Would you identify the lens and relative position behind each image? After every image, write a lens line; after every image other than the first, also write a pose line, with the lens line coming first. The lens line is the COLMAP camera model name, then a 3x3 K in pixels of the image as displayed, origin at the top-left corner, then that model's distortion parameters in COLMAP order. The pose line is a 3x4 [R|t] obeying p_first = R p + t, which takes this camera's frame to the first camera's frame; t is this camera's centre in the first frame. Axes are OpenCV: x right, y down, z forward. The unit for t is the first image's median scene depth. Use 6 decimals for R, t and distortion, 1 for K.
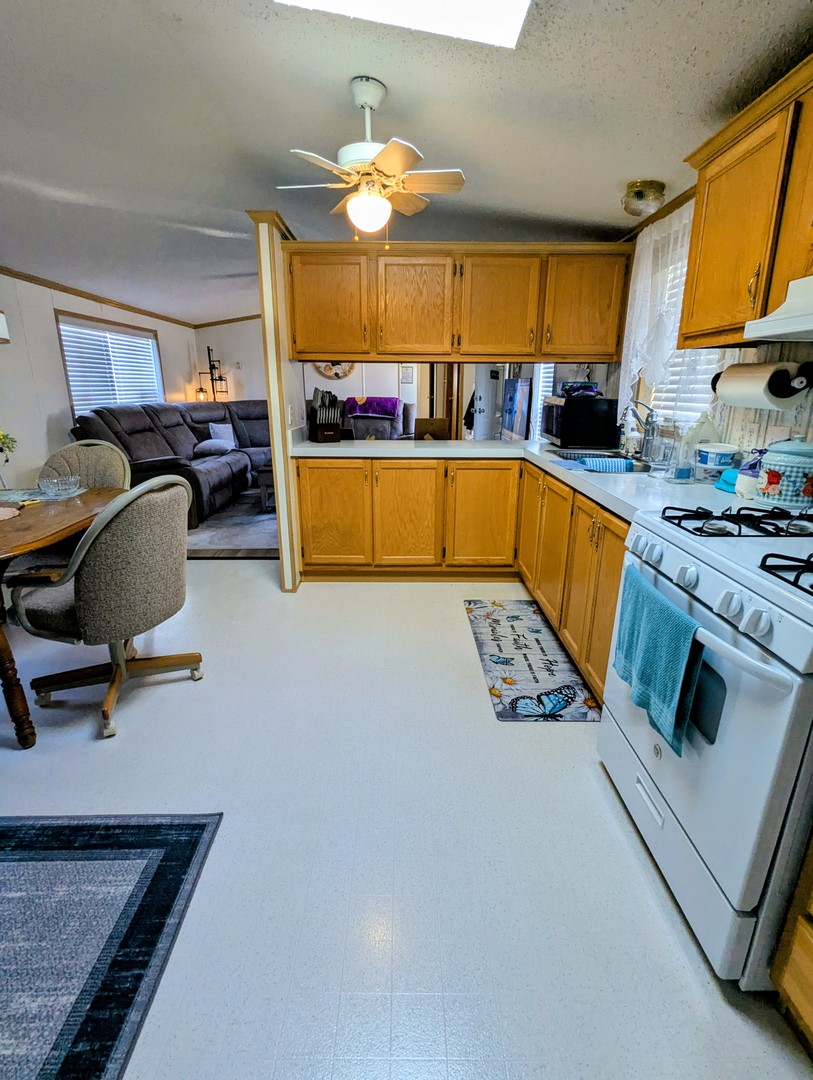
lens RADIAL K [[514.2, 0, 404.4], [0, 514.2, 539.3], [0, 0, 1]] dist [-0.003593, 0.004922]
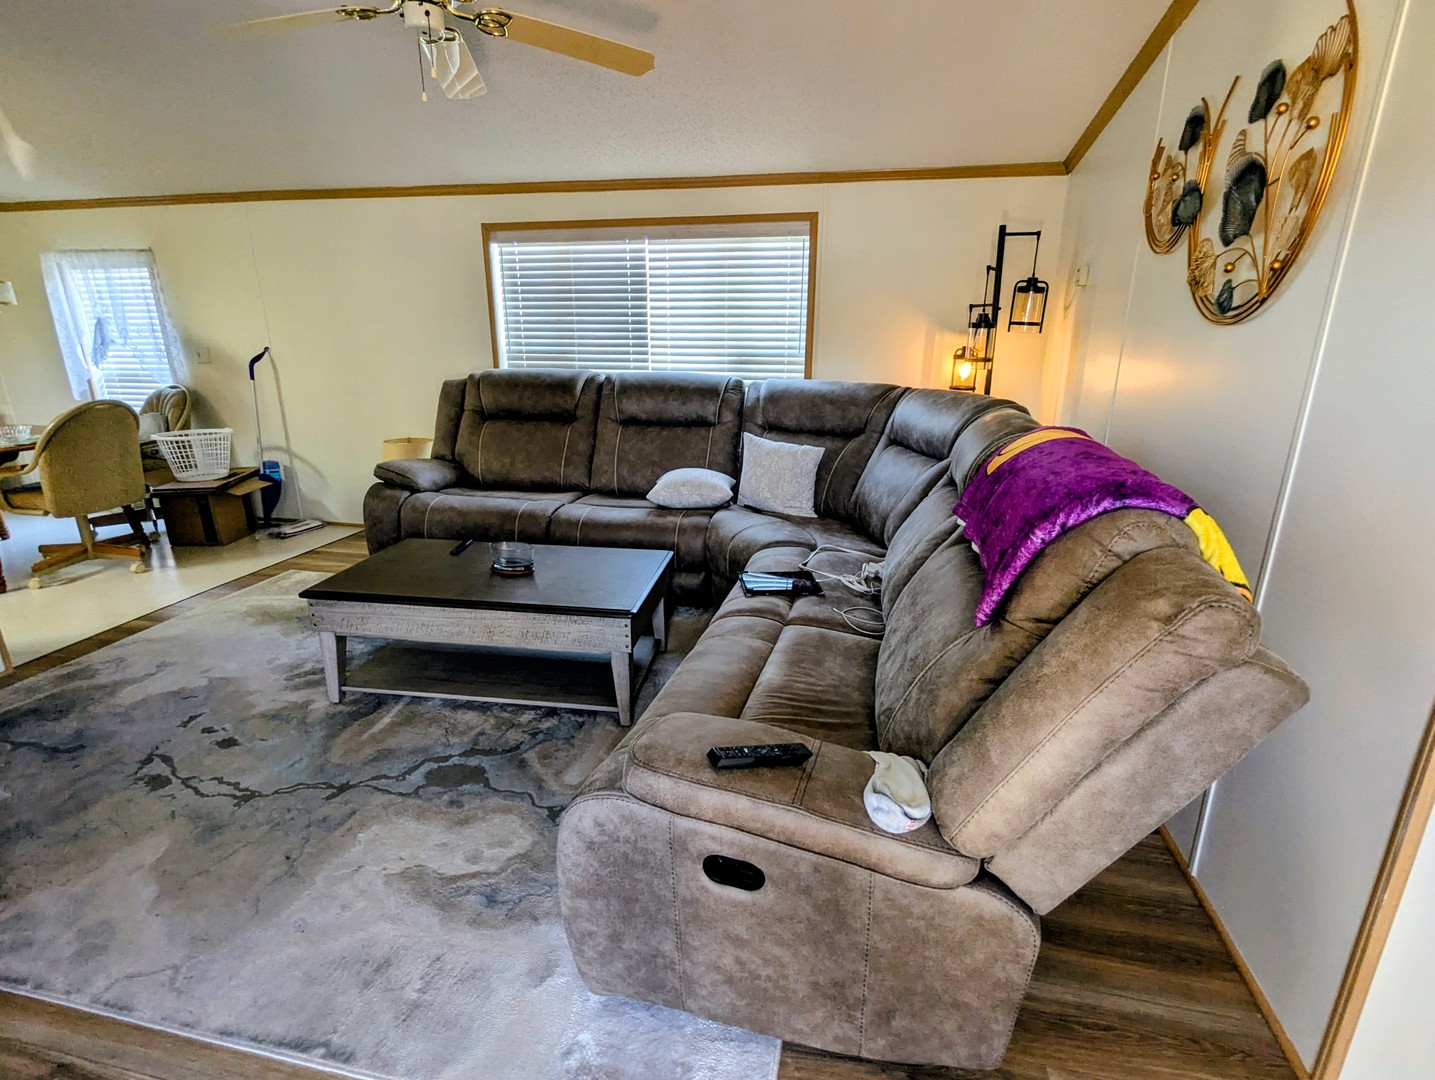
lens RADIAL K [[683.2, 0, 717.5], [0, 683.2, 540.0], [0, 0, 1]] dist [-0.003593, 0.004922]
pose [[-0.191240, 0.271181, -0.943339, 0.327295], [-0.286601, 0.903767, 0.317907, -0.653922], [0.938769, 0.331158, -0.095115, 2.217807]]
